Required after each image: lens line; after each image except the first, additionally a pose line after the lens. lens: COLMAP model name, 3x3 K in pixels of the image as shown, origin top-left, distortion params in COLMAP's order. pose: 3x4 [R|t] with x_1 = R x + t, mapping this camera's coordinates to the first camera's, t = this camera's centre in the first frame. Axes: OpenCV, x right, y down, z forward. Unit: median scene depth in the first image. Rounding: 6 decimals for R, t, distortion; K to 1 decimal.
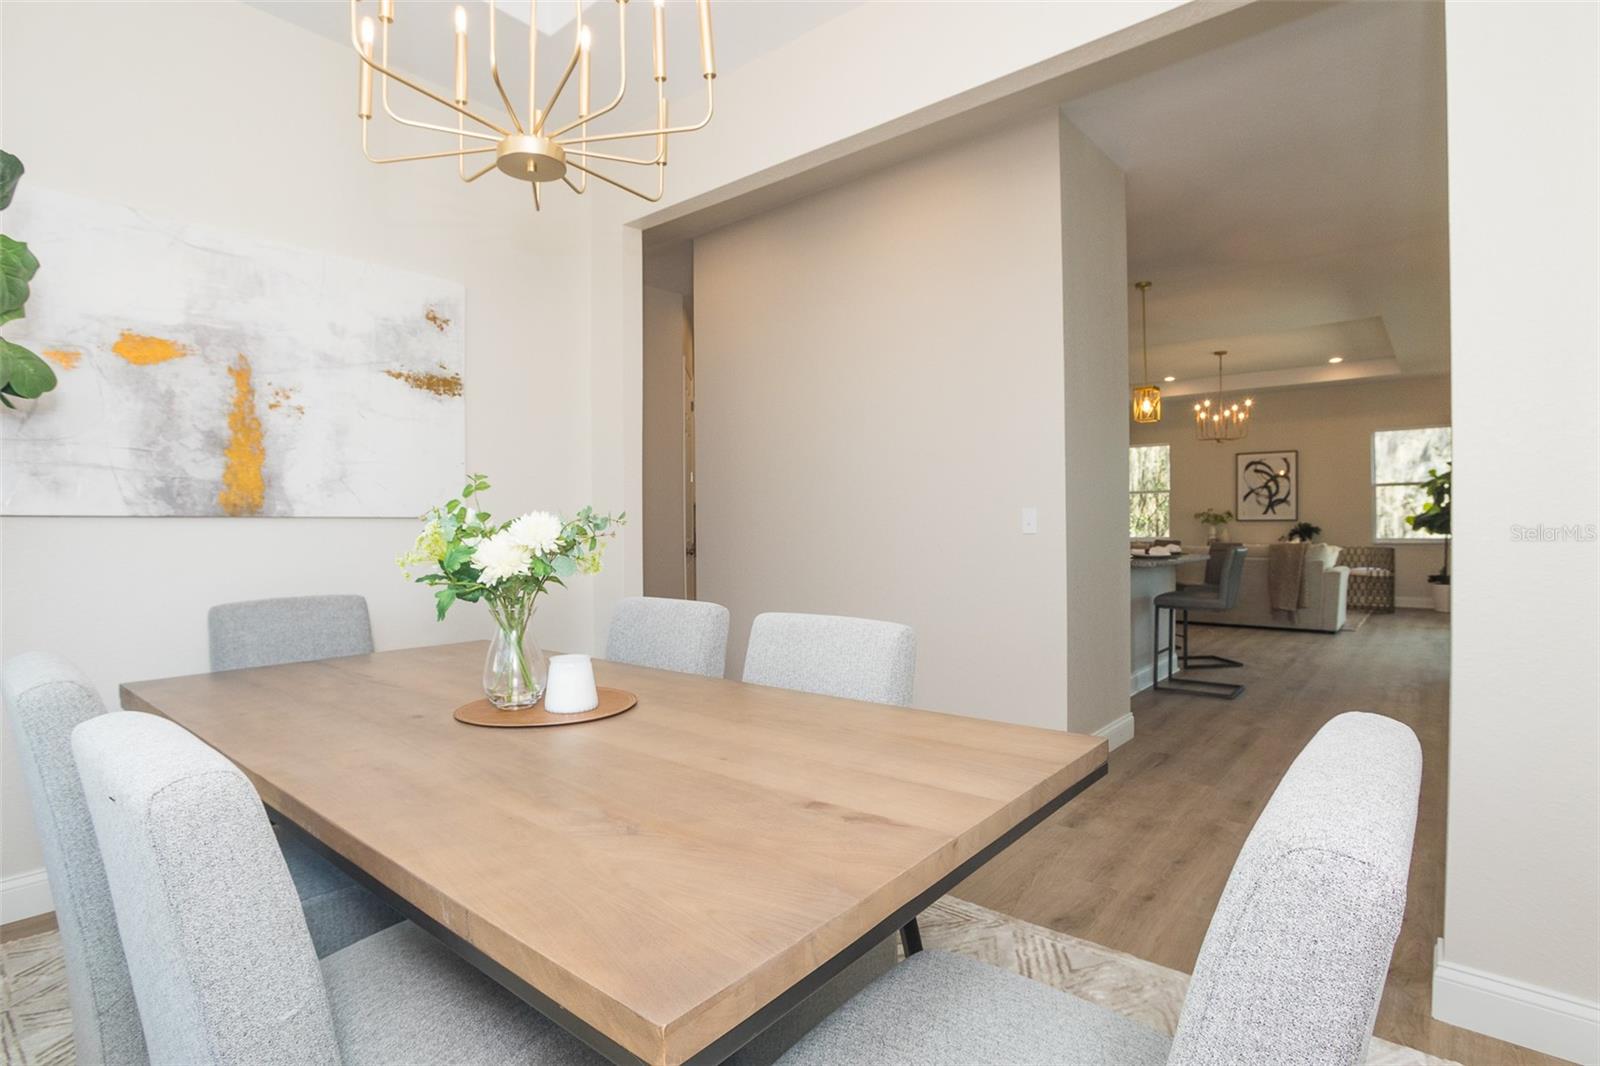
lens RADIAL K [[799.5, 0, 800.0], [0, 799.5, 533.0], [0, 0, 1]] dist [-0.039984, 0.000135]
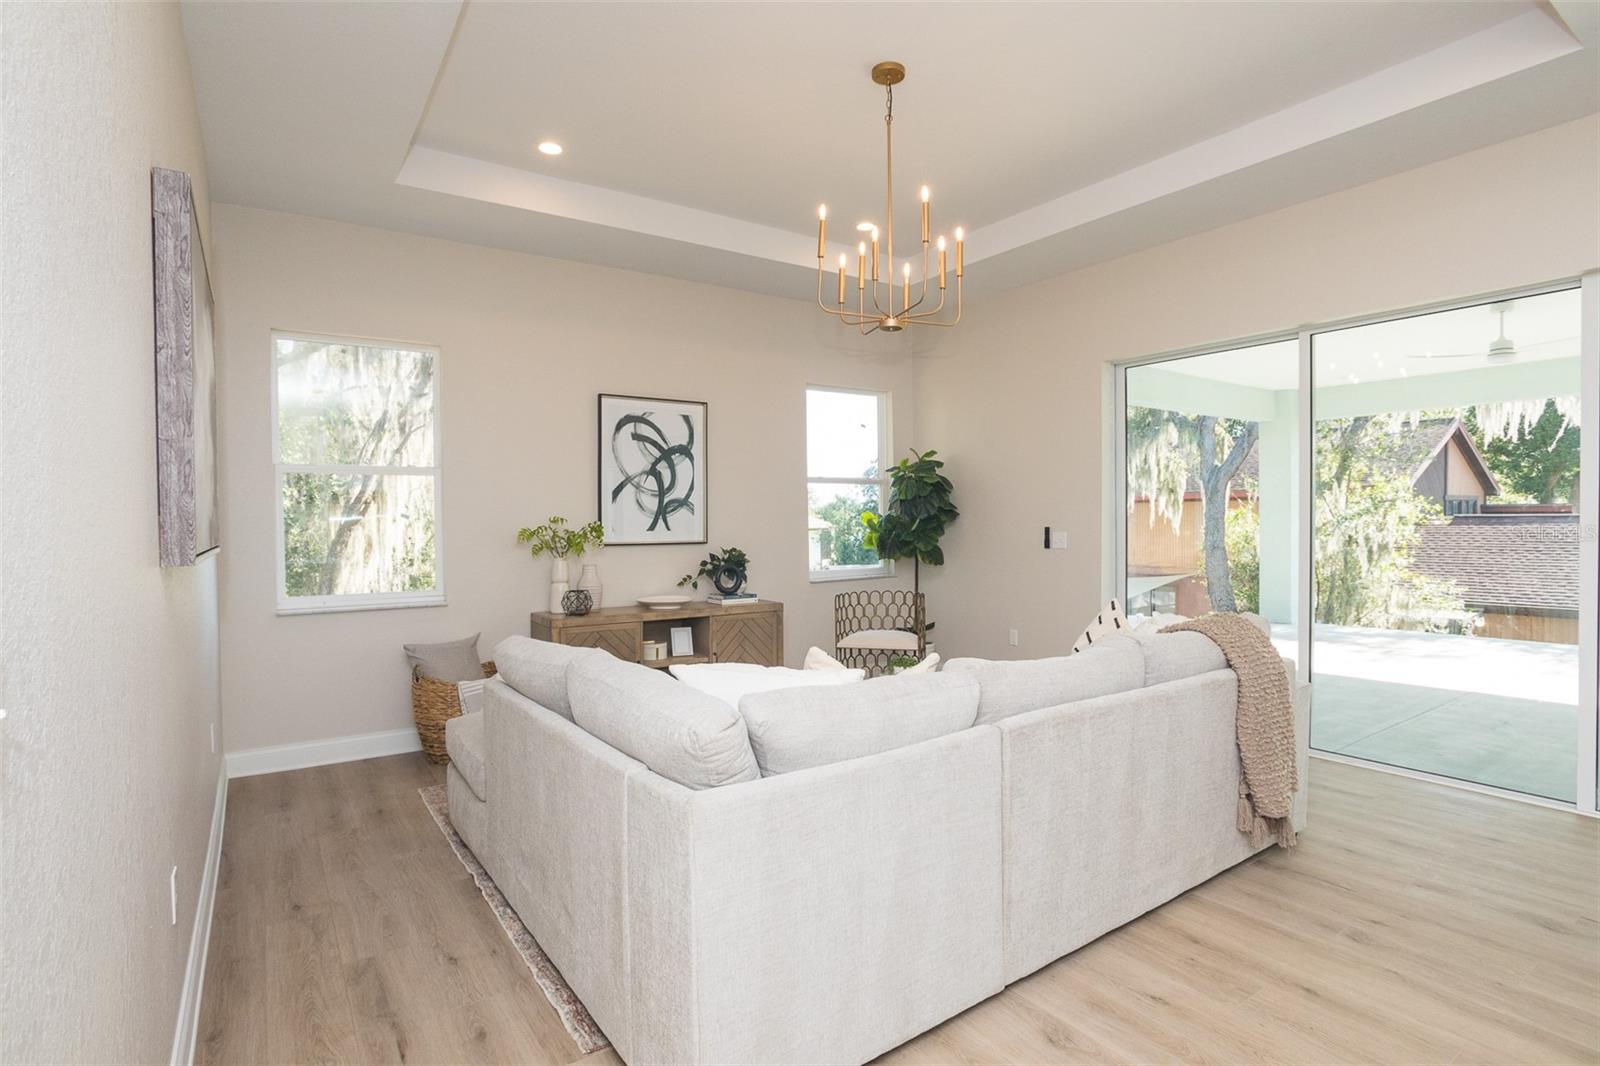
lens RADIAL K [[805.2, 0, 797.7], [0, 805.2, 534.1], [0, 0, 1]] dist [-0.063898, 0.027847]
pose [[0.264567, -0.009965, 0.964316, 0.154283], [0.014969, 0.999869, 0.006226, -0.023737], [-0.964251, 0.012787, 0.264682, 0.795827]]
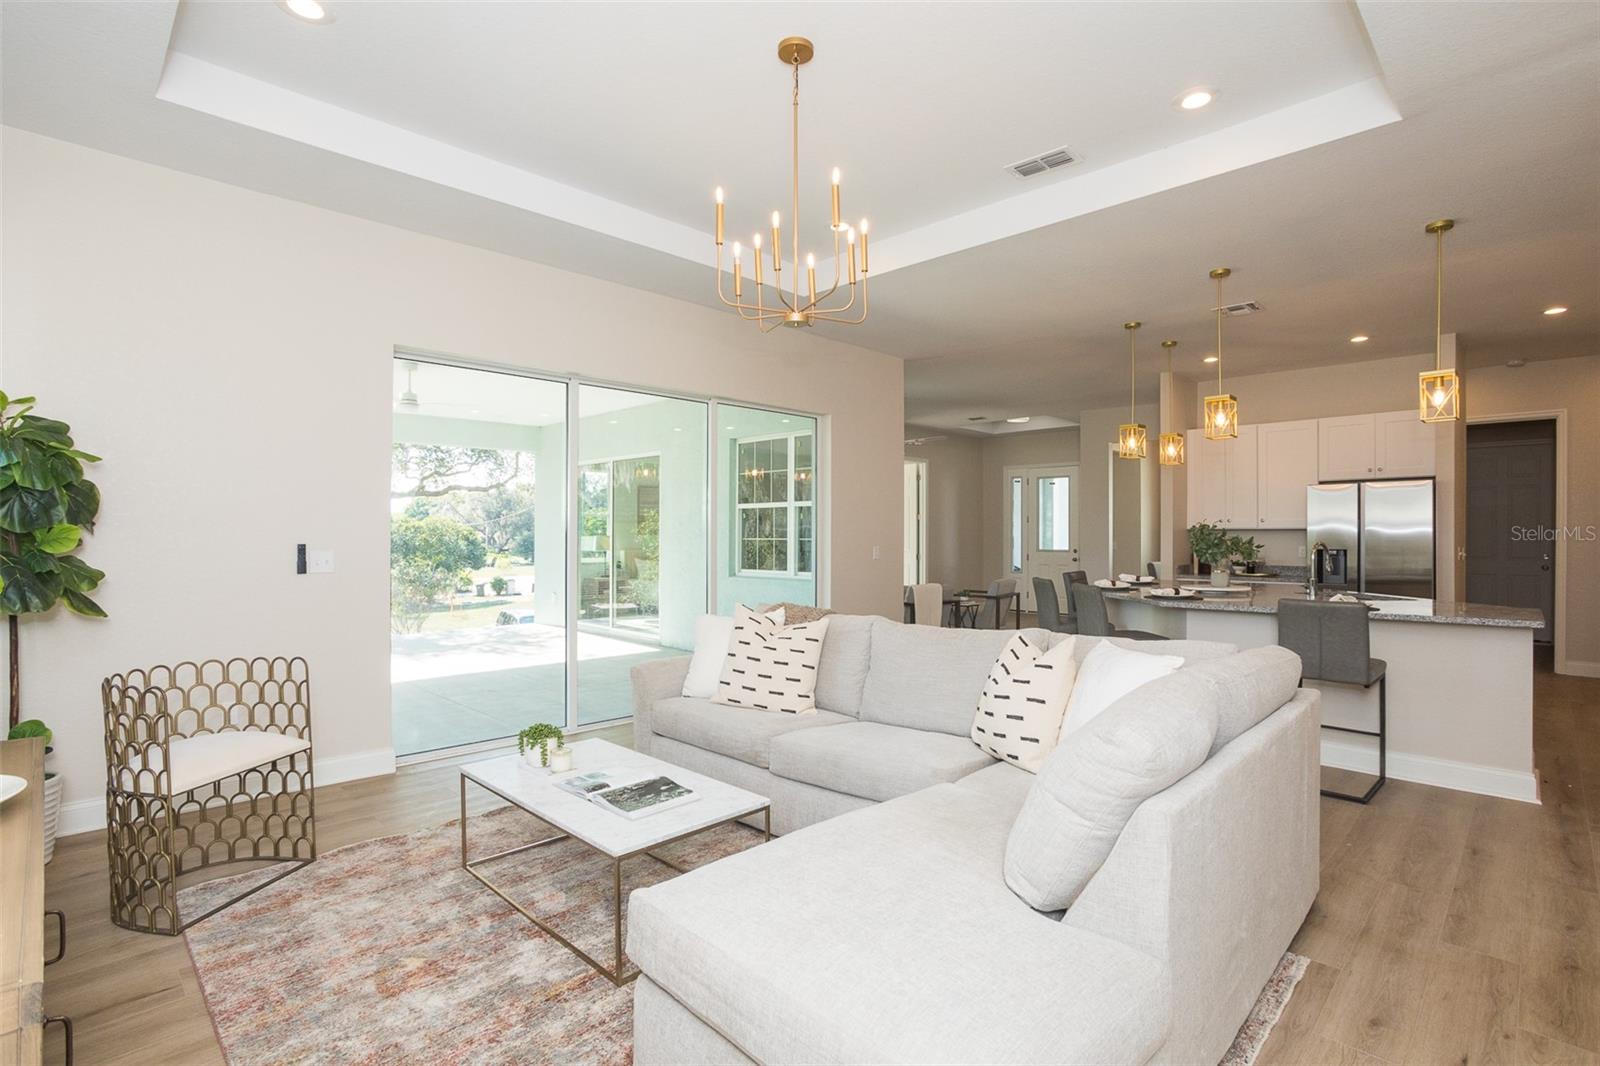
lens RADIAL K [[769.3, 0, 797.7], [0, 769.3, 537.4], [0, 0, 1]] dist [-0.058967, 0.022549]
pose [[-0.996398, 0.006260, 0.084572, 0.425470], [0.007184, 0.999918, 0.010625, -0.027488], [-0.084498, 0.011194, -0.996361, 1.095633]]
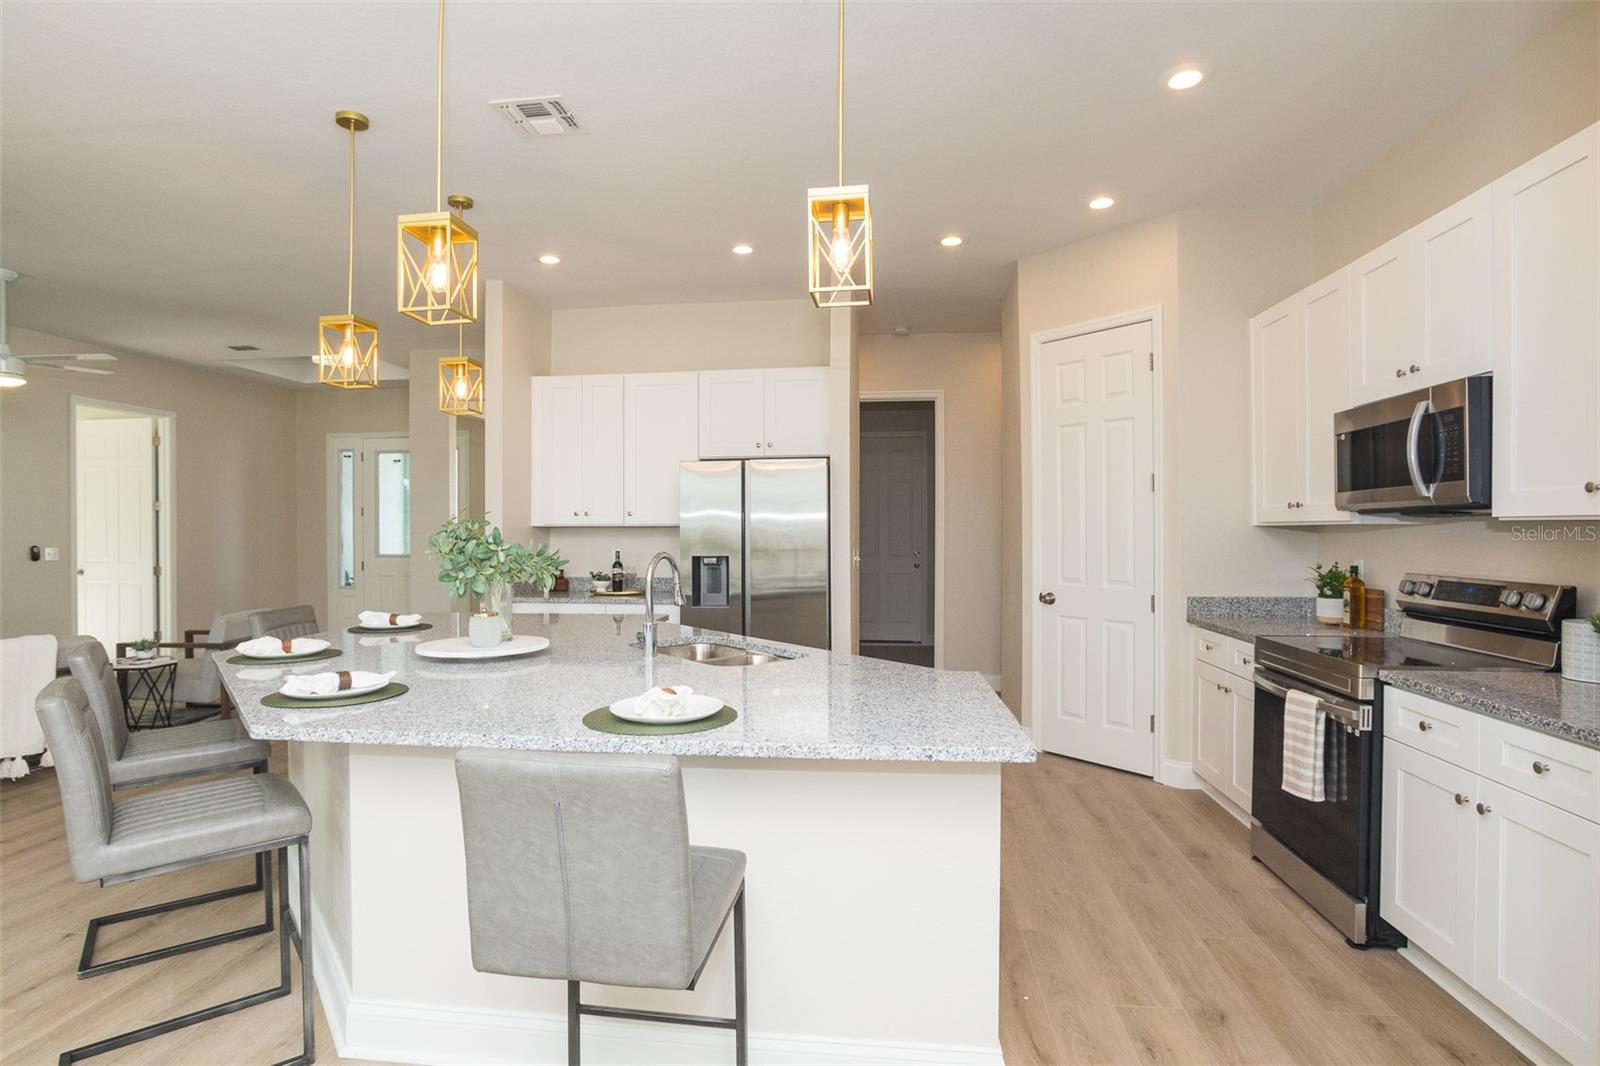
lens RADIAL K [[813.4, 0, 790.5], [0, 813.4, 532.0], [0, 0, 1]] dist [-0.062942, 0.025639]
pose [[-0.837224, 0.013116, -0.546702, 0.260687], [0.005919, 0.999871, 0.014922, -0.028178], [0.546828, 0.009257, -0.837194, 0.863283]]
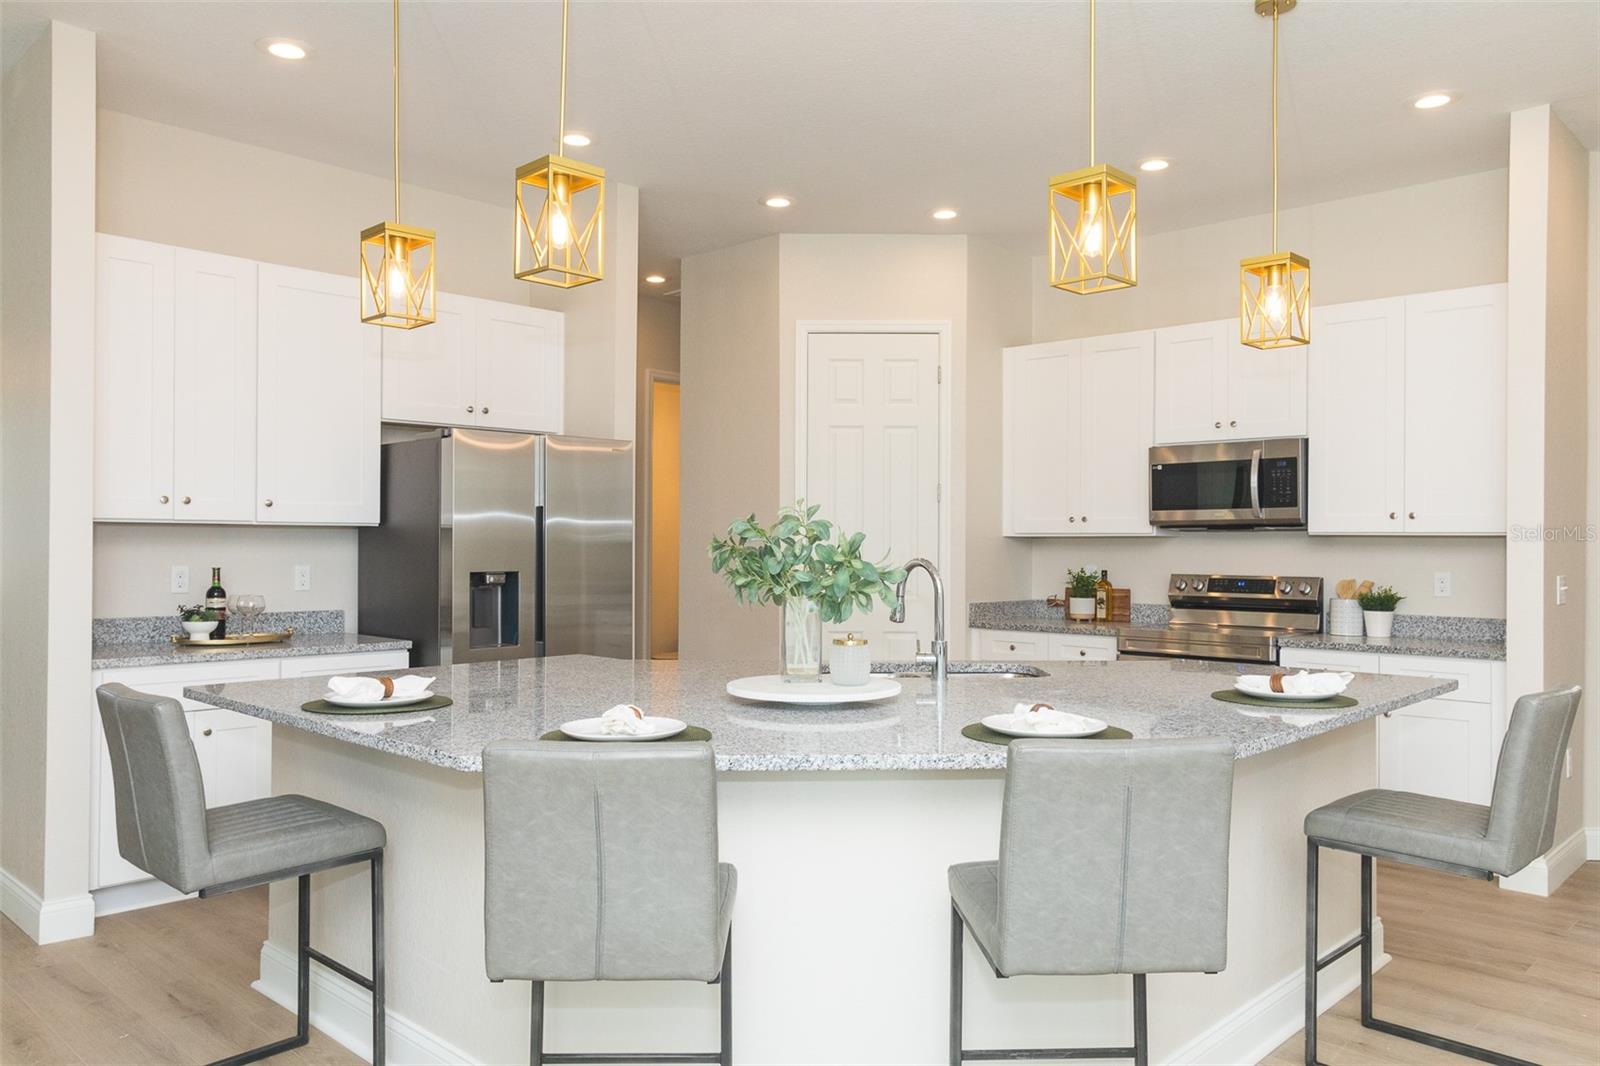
lens RADIAL K [[1168.4, 0, 797.2], [0, 1168.4, 536.4], [0, 0, 1]] dist [0.004188, 0.007745]
pose [[-0.063501, 0.001417, -0.997981, 0.475223], [-0.014341, 0.999894, 0.002332, -0.024324], [0.997879, 0.014460, -0.063474, 0.608992]]
